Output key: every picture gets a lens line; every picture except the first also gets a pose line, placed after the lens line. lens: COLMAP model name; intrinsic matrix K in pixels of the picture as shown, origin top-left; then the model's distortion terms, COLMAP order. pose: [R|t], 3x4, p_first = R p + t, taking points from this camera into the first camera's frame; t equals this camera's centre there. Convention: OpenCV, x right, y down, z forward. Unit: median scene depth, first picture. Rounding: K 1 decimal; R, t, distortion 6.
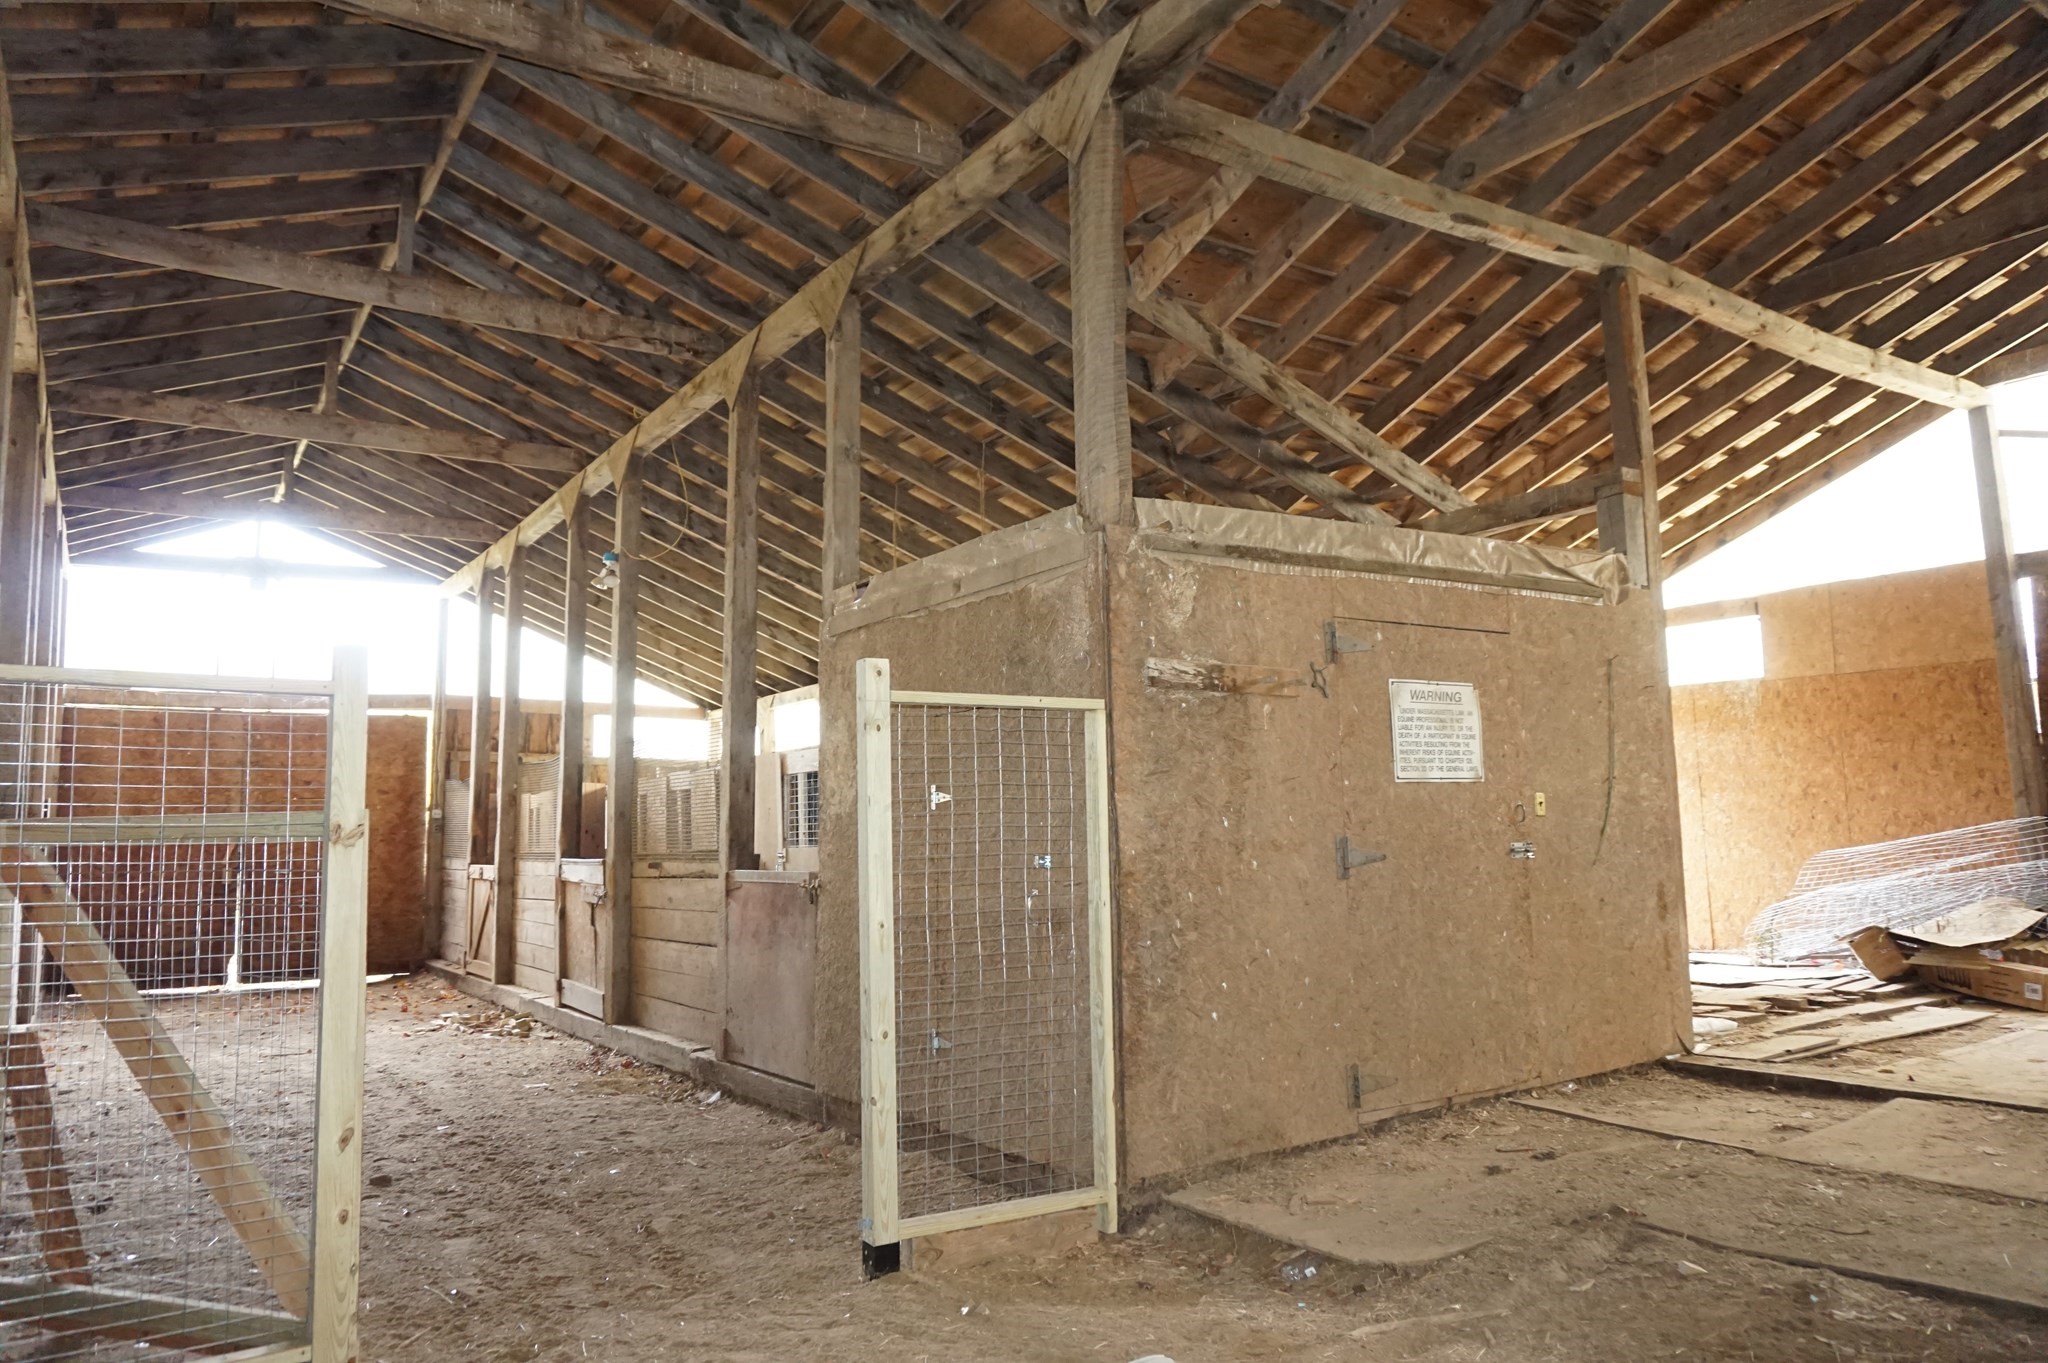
lens RADIAL K [[1385.1, 0, 1004.3], [0, 1385.1, 699.6], [0, 0, 1]] dist [-0.045070, 0.029943]
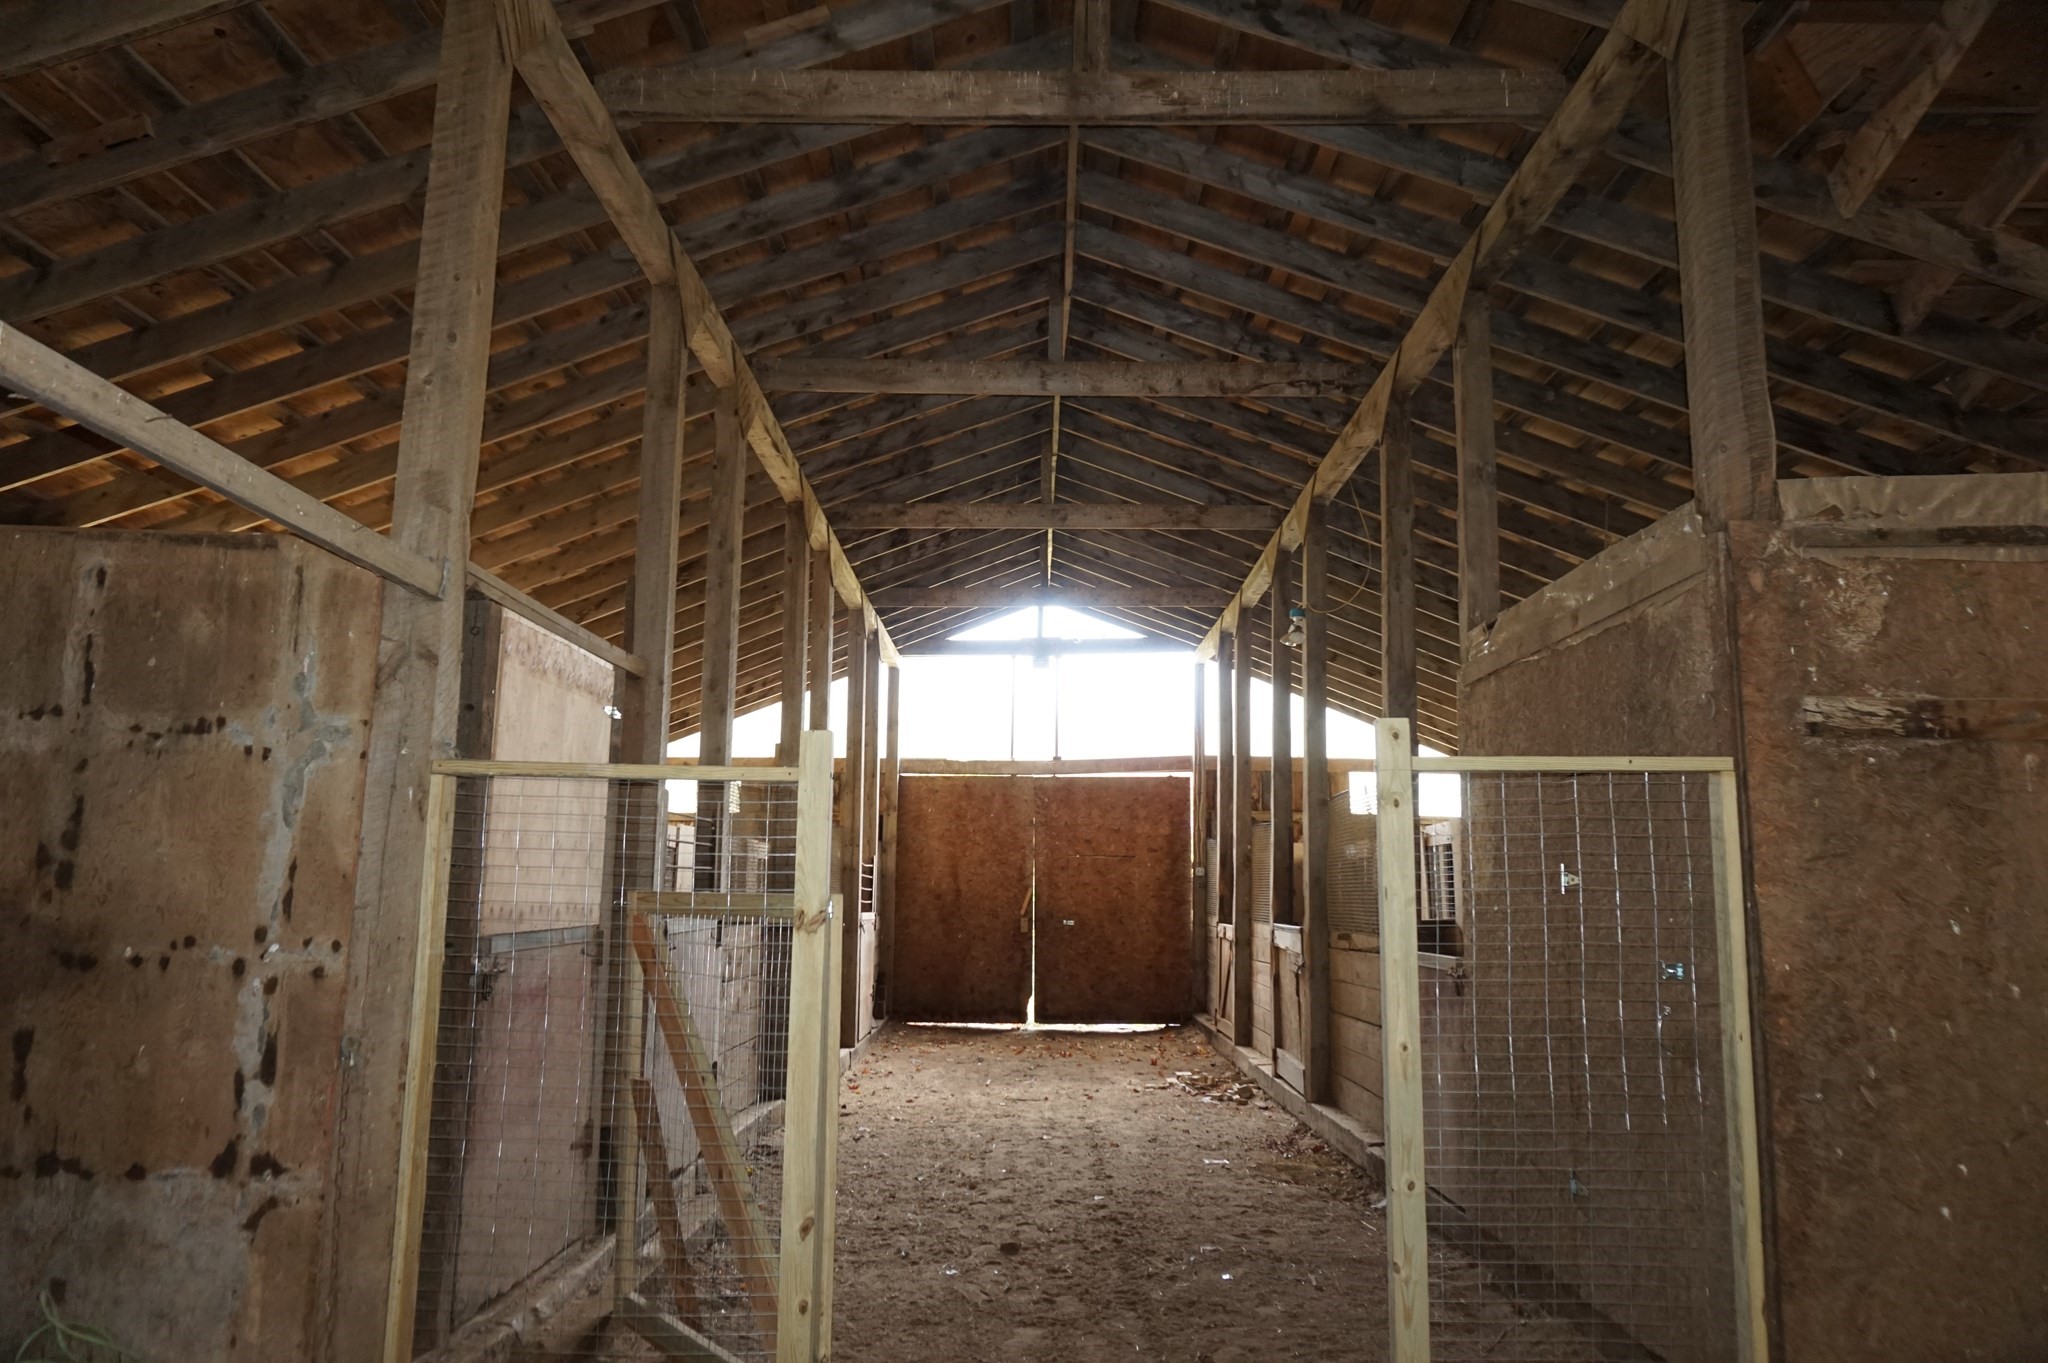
lens RADIAL K [[1385.1, 0, 984.1], [0, 1385.1, 701.9], [0, 0, 1]] dist [-0.045070, 0.029943]
pose [[0.829493, -0.051500, -0.556137, 0.100055], [0.031582, 0.998472, -0.045357, -0.005918], [0.557623, 0.020060, 0.829852, 0.114656]]
